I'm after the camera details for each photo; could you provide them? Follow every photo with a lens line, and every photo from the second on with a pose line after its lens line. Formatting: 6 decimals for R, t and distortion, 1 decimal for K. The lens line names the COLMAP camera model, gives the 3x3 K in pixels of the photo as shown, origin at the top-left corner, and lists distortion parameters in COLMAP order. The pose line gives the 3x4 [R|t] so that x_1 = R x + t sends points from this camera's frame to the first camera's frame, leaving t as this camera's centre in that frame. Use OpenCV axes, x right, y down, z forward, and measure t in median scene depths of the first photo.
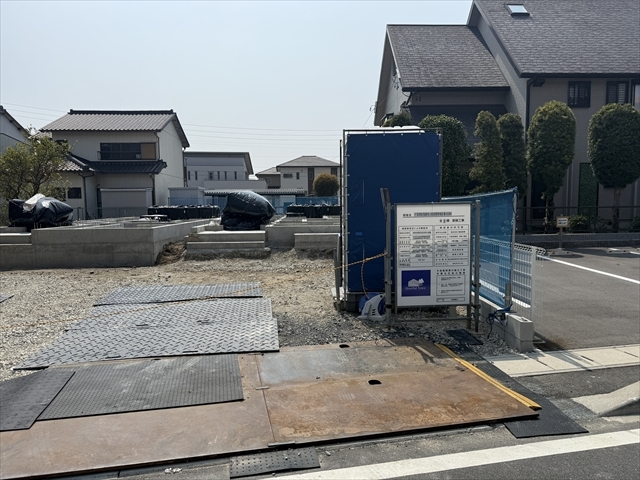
lens RADIAL K [[448.2, 0, 320.0], [0, 448.2, 240.0], [0, 0, 1]] dist [0.105992, -0.152426]
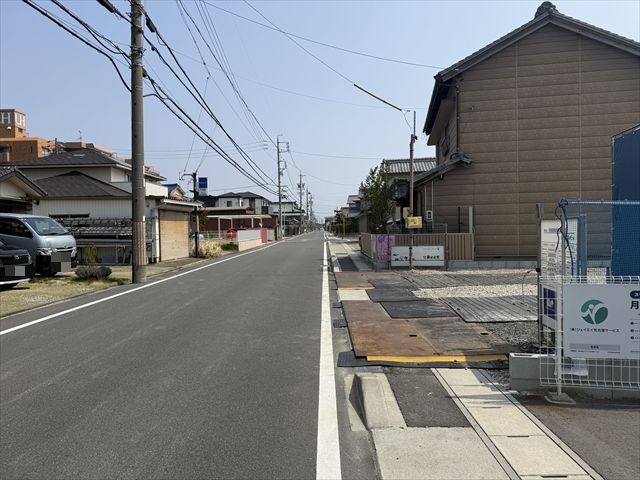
lens RADIAL K [[448.2, 0, 320.0], [0, 448.2, 240.0], [0, 0, 1]] dist [0.105992, -0.152426]
pose [[-0.220880, 0.042075, -0.974393, 0.580297], [-0.053535, 0.997040, 0.055188, -0.029921], [0.973831, 0.064354, -0.217973, 0.341730]]
